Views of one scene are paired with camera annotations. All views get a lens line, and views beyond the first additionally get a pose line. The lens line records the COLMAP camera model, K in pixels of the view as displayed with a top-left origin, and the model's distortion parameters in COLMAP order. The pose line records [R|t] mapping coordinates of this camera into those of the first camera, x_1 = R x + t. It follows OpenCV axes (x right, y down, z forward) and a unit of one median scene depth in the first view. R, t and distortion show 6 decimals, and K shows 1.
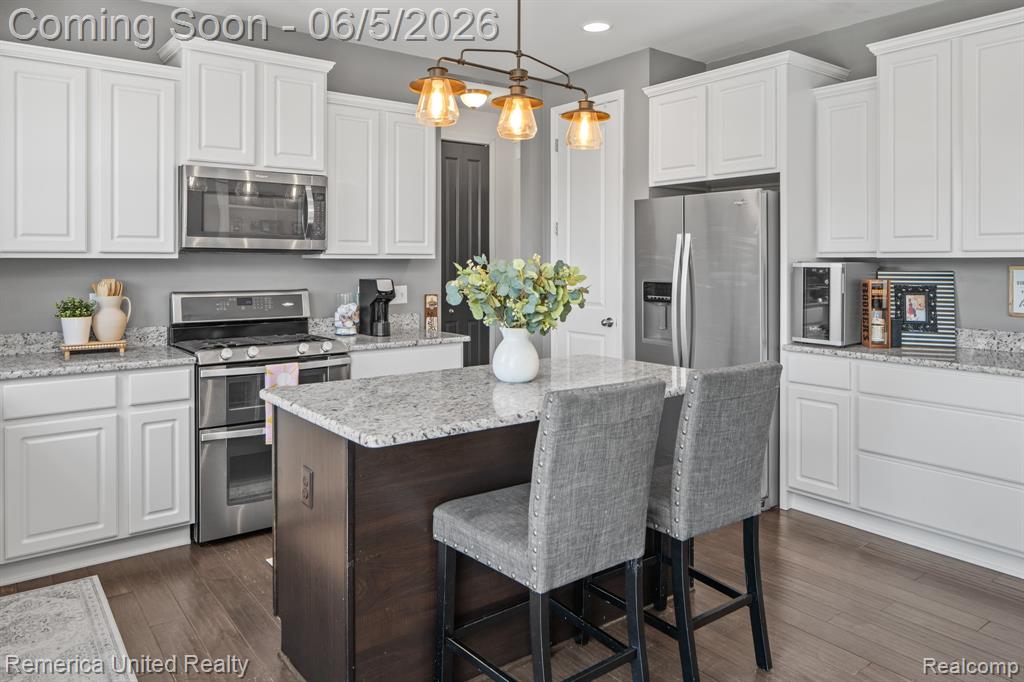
lens RADIAL K [[711.9, 0, 508.9], [0, 711.9, 264.2], [0, 0, 1]] dist [-0.002129, -0.002512]
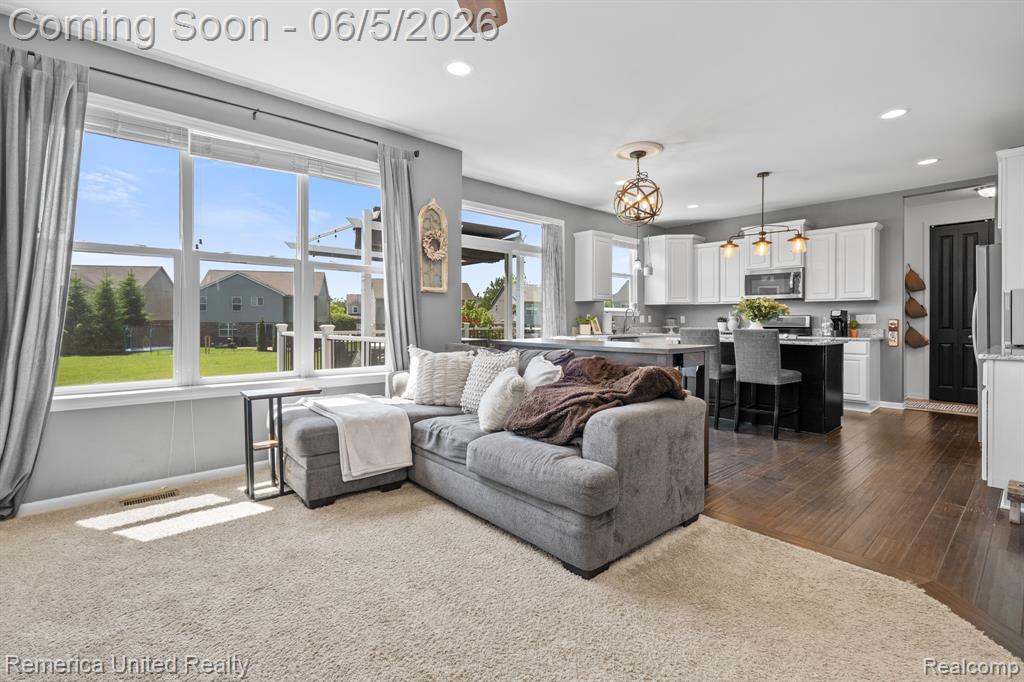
lens RADIAL K [[473.9, 0, 513.4], [0, 473.9, 320.5], [0, 0, 1]] dist [0.000086, 0.000084]
pose [[0.076980, -0.002668, -0.997029, 1.347513], [-0.004200, 0.999987, -0.003000, 0.068651], [0.997024, 0.004418, 0.076968, -0.106660]]
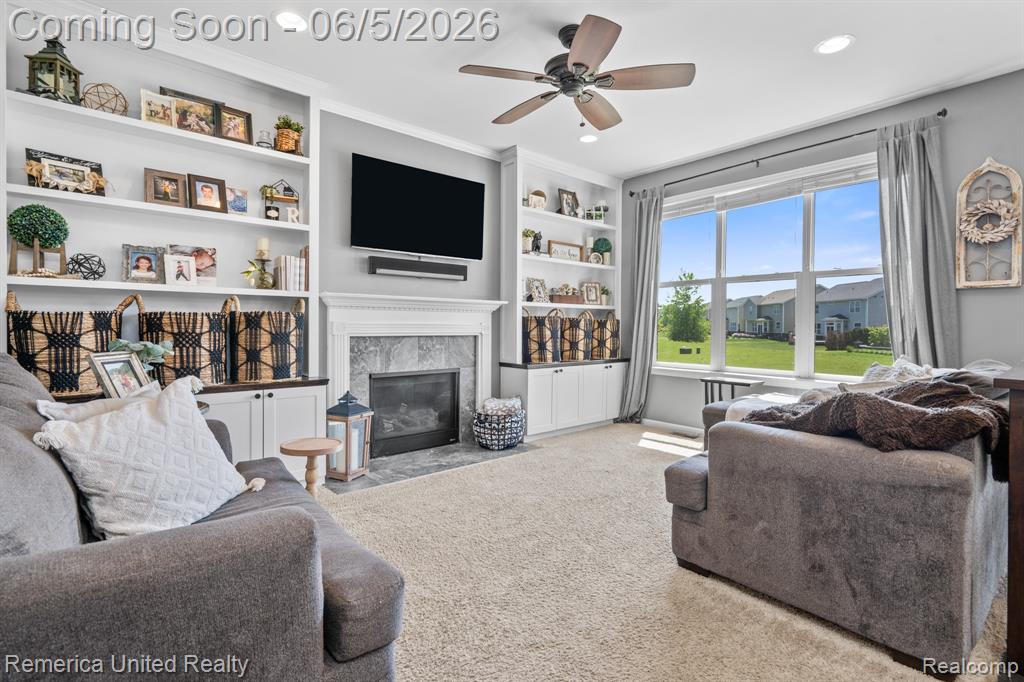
lens RADIAL K [[469.5, 0, 508.5], [0, 469.5, 331.3], [0, 0, 1]] dist [-0.000544, 0.000332]
pose [[-0.999025, -0.006864, -0.043616, 1.056523], [-0.007518, 0.999861, 0.014854, 0.067798], [0.043508, 0.015167, -0.998938, 0.569249]]
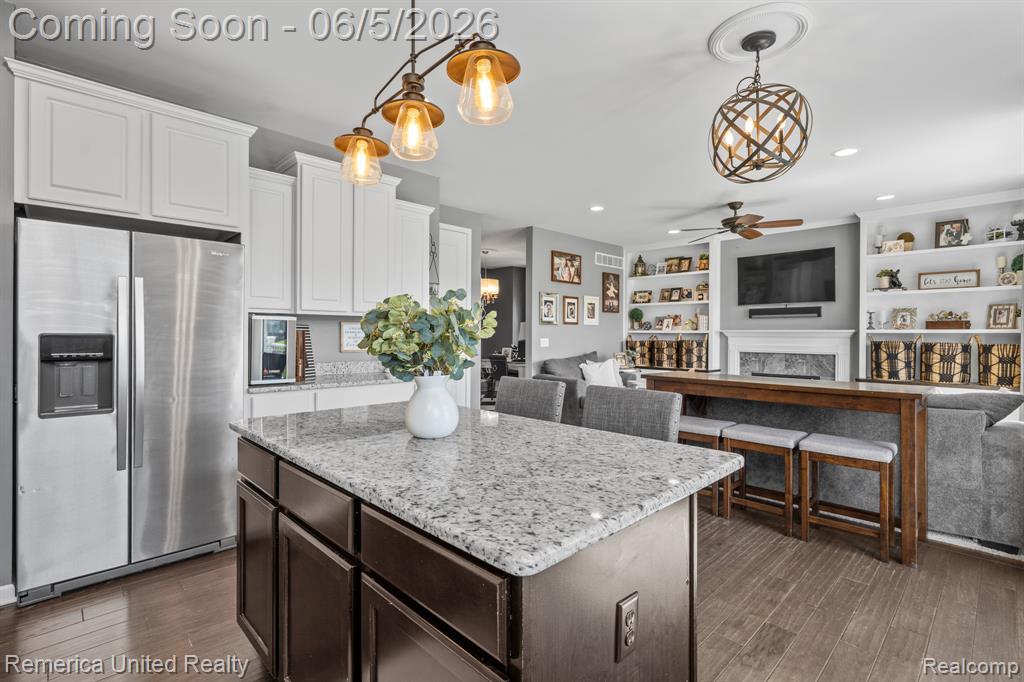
lens RADIAL K [[477.7, 0, 521.2], [0, 477.7, 335.0], [0, 0, 1]] dist [0.000690, -0.000029]
pose [[-0.130257, -0.002941, 0.991476, -0.419524], [-0.003194, 0.999992, 0.002547, 0.026444], [-0.991475, -0.002835, -0.130265, 0.693015]]
